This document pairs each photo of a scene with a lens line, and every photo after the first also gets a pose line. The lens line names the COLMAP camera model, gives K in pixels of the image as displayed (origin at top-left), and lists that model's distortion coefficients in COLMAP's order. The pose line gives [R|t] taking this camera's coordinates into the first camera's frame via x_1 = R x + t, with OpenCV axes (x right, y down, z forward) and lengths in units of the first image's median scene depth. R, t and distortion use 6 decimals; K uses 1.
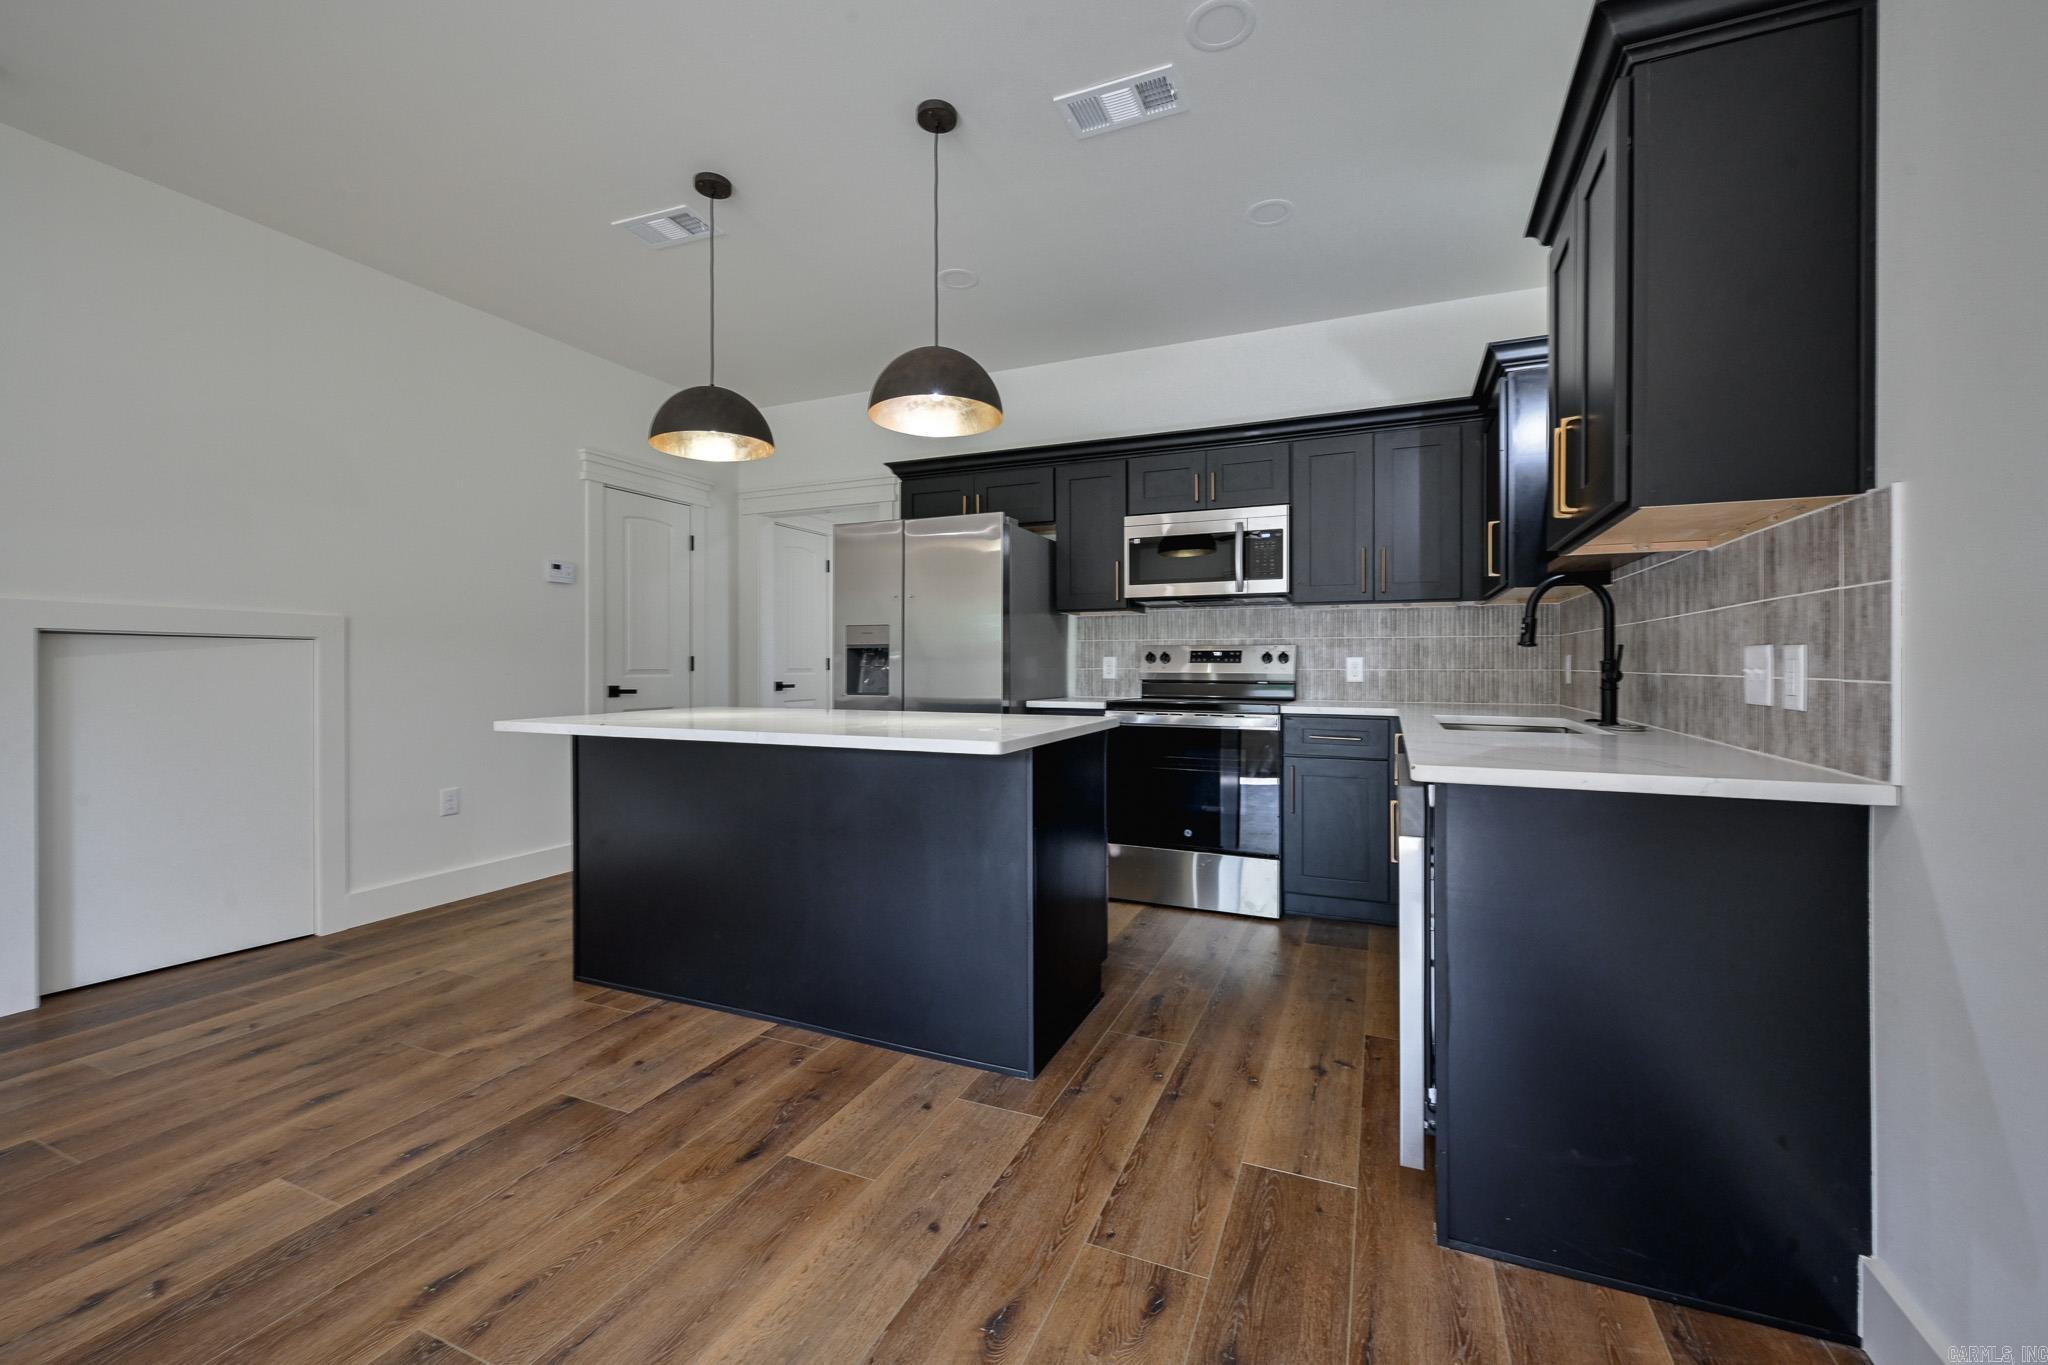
lens RADIAL K [[808.4, 0, 1030.6], [0, 808.4, 677.9], [0, 0, 1]] dist [0.001061, -0.000109]
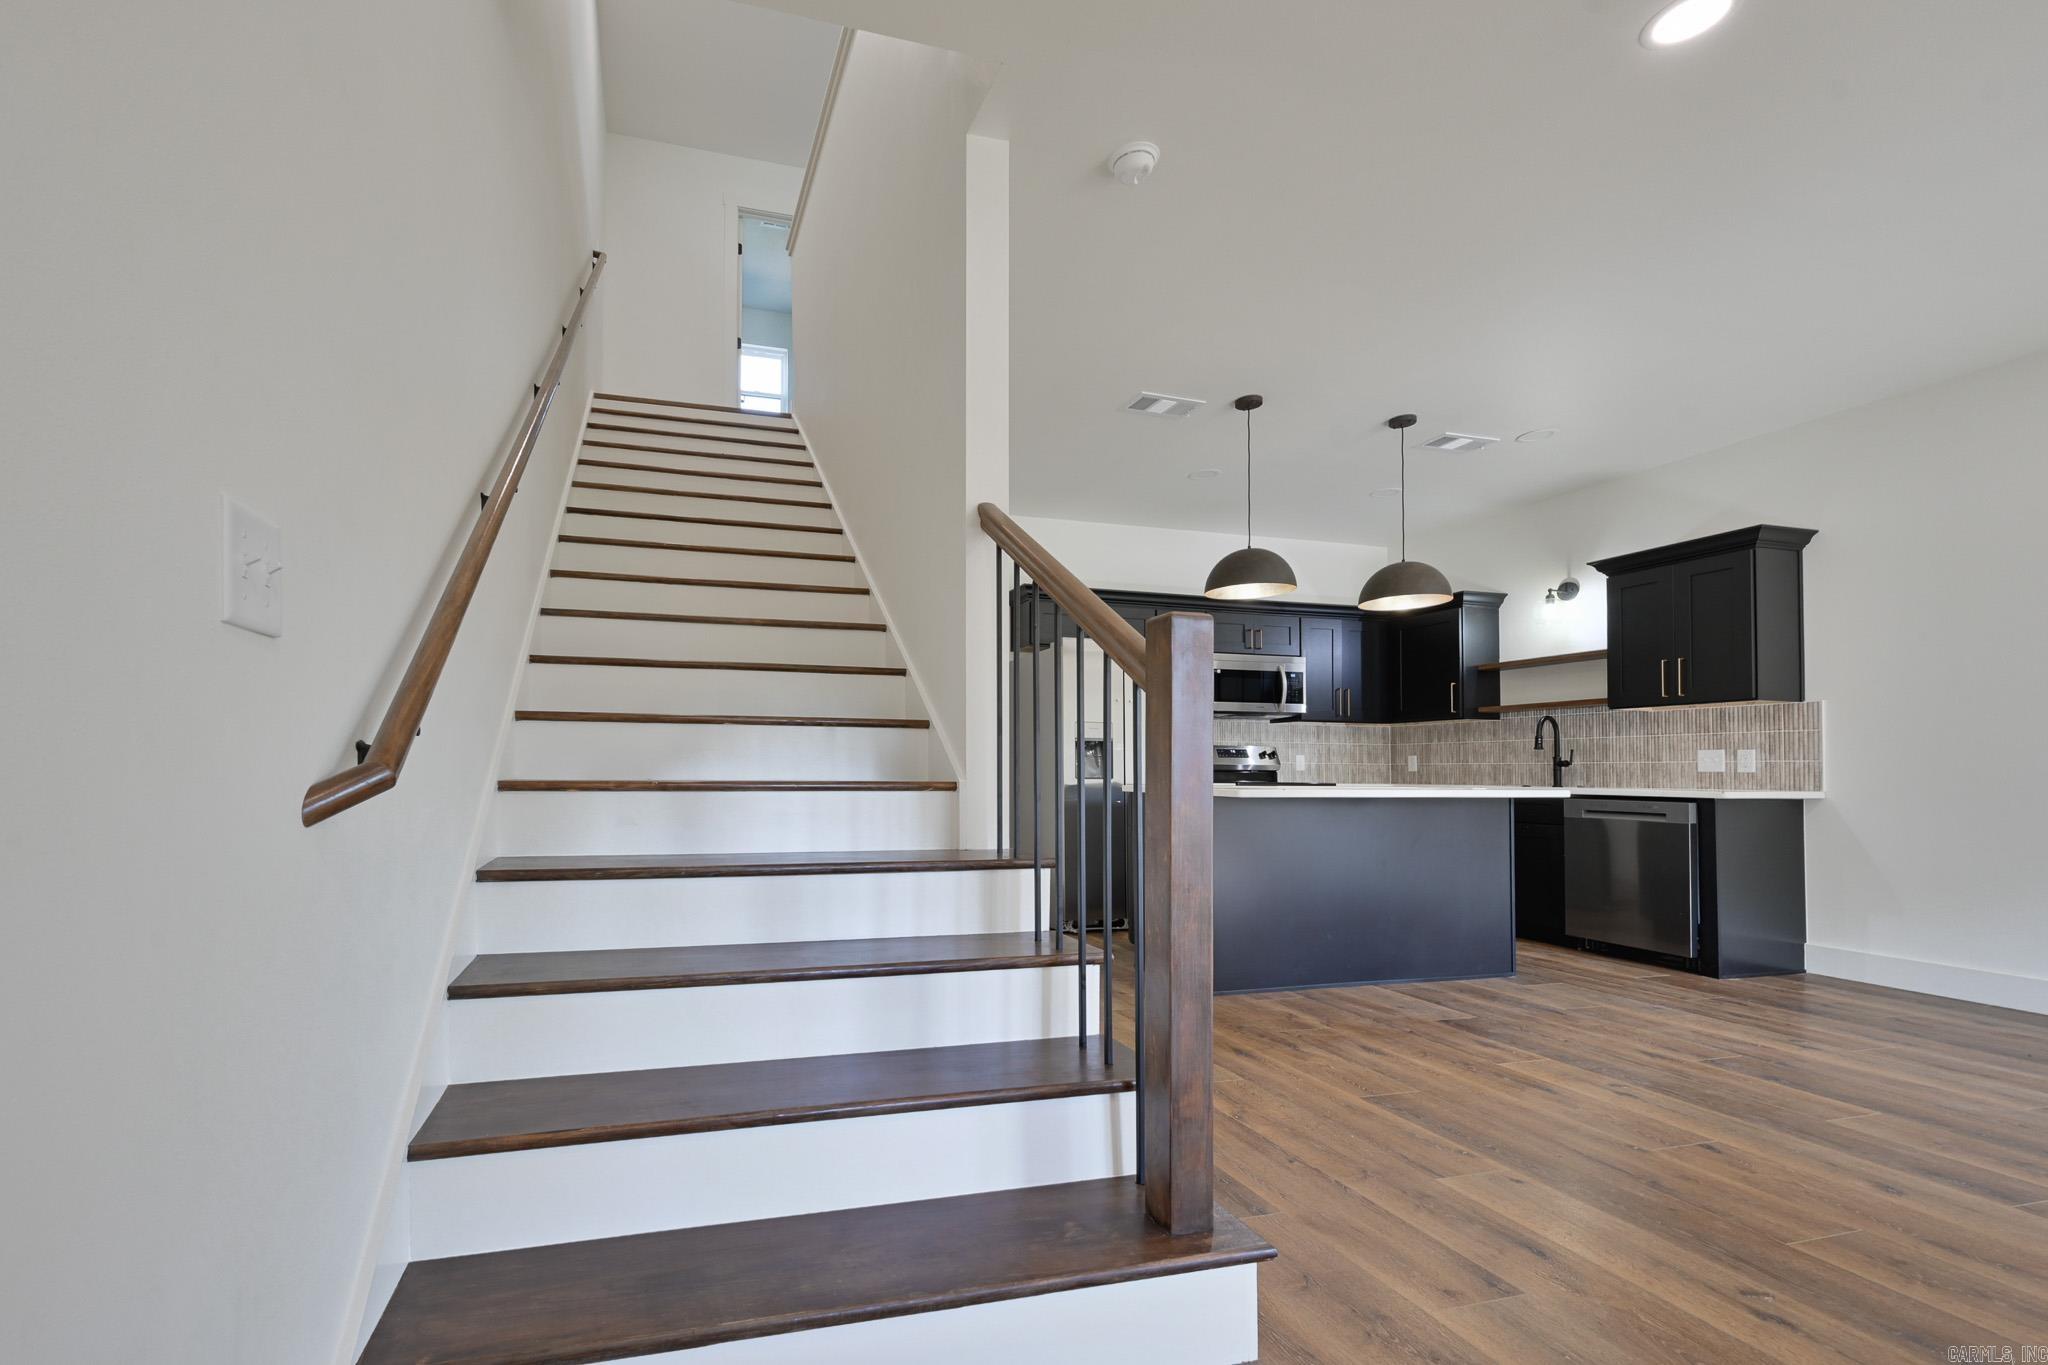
lens RADIAL K [[764.0, 0, 1022.2], [0, 764.0, 767.8], [0, 0, 1]] dist [0.000155, -0.000084]
pose [[0.804577, 0.004461, 0.593832, -1.906900], [0.005236, 0.999880, -0.014605, 0.037019], [-0.593826, 0.014860, 0.804457, 0.245604]]
